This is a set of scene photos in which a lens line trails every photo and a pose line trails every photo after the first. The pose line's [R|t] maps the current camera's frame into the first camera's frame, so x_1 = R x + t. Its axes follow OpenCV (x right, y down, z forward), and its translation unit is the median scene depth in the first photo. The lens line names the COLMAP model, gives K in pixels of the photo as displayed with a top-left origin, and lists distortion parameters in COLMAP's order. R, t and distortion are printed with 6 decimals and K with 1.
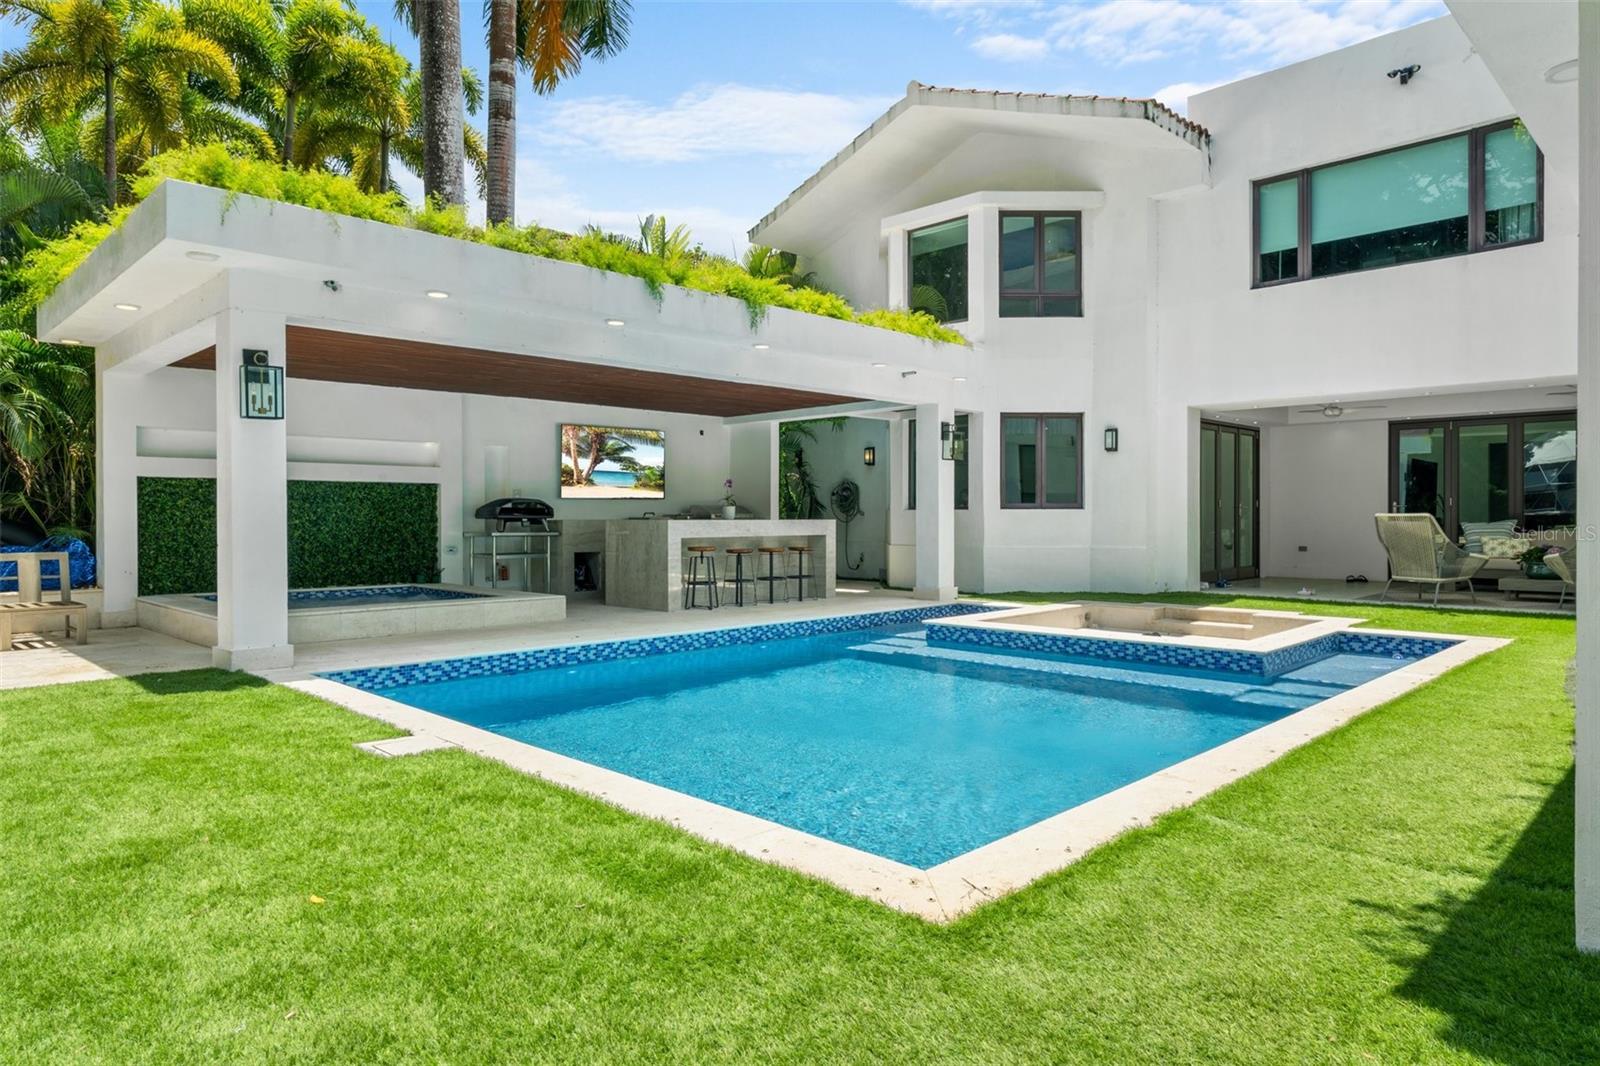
lens RADIAL K [[991.1, 0, 798.8], [0, 991.1, 502.1], [0, 0, 1]] dist [0.001888, 0.000480]
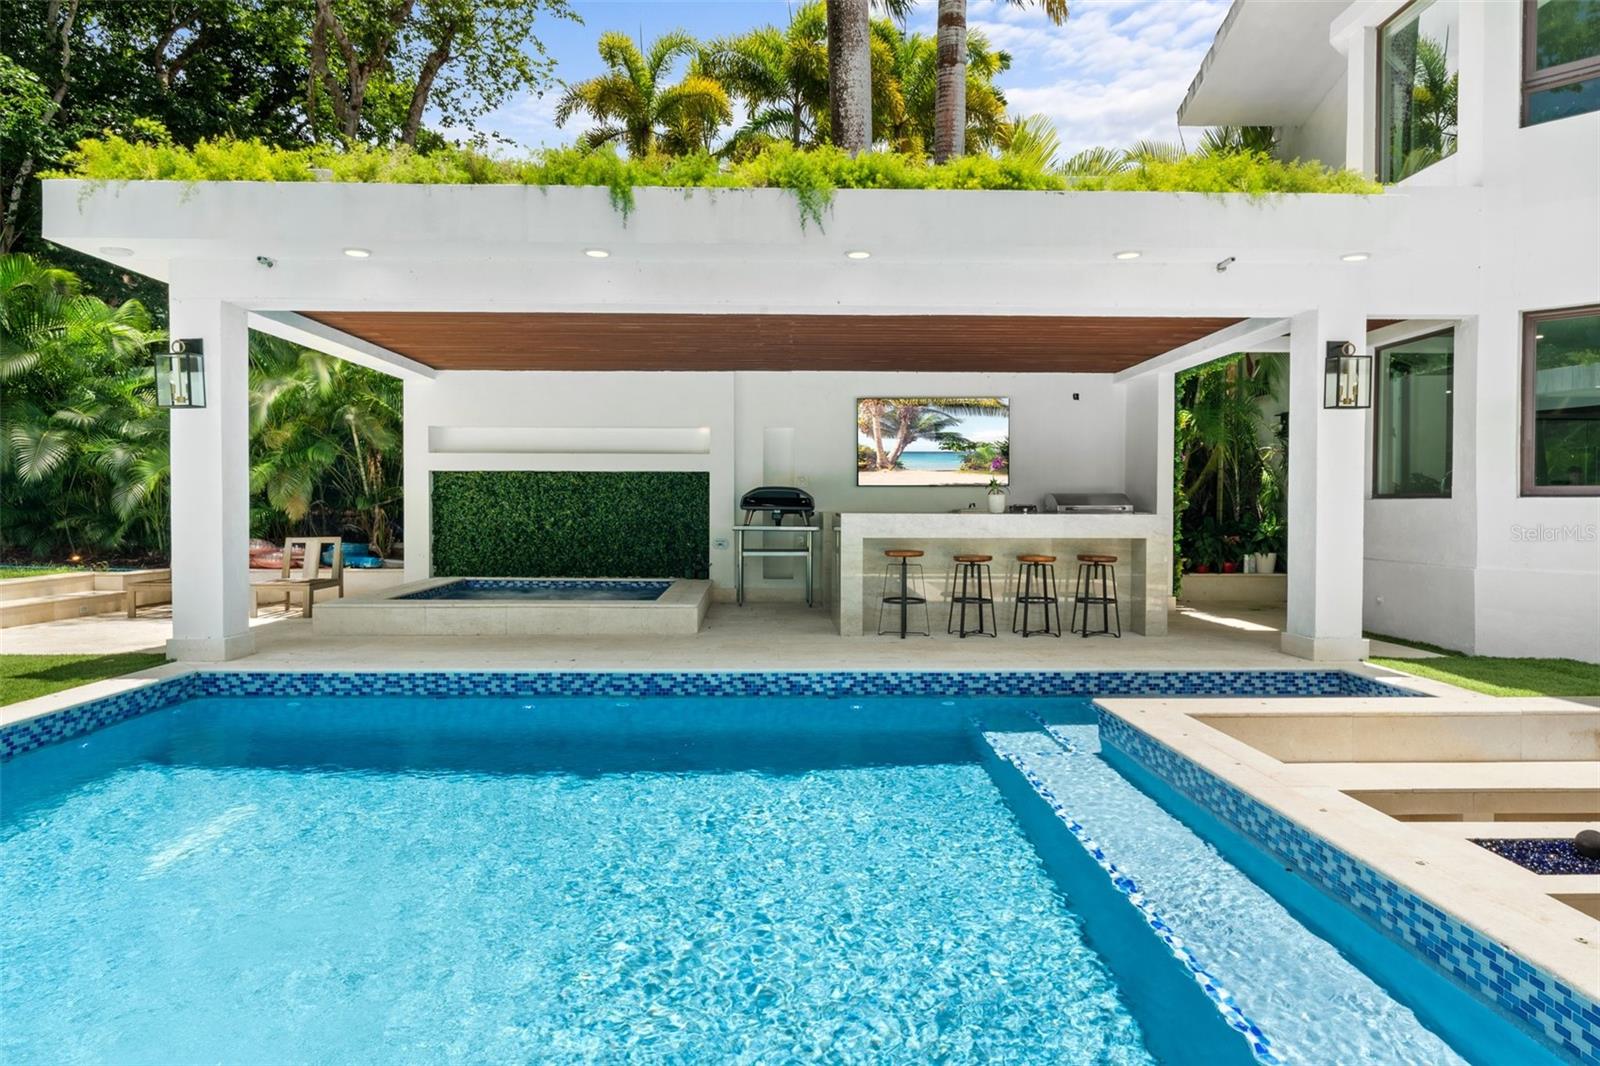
lens RADIAL K [[952.9, 0, 780.2], [0, 952.9, 507.7], [0, 0, 1]] dist [-0.004714, 0.000710]
pose [[0.714663, 0.003804, -0.699459, 0.303240], [0.006760, 0.999901, 0.012345, 0.004443], [0.699437, -0.013551, 0.714566, 0.409850]]
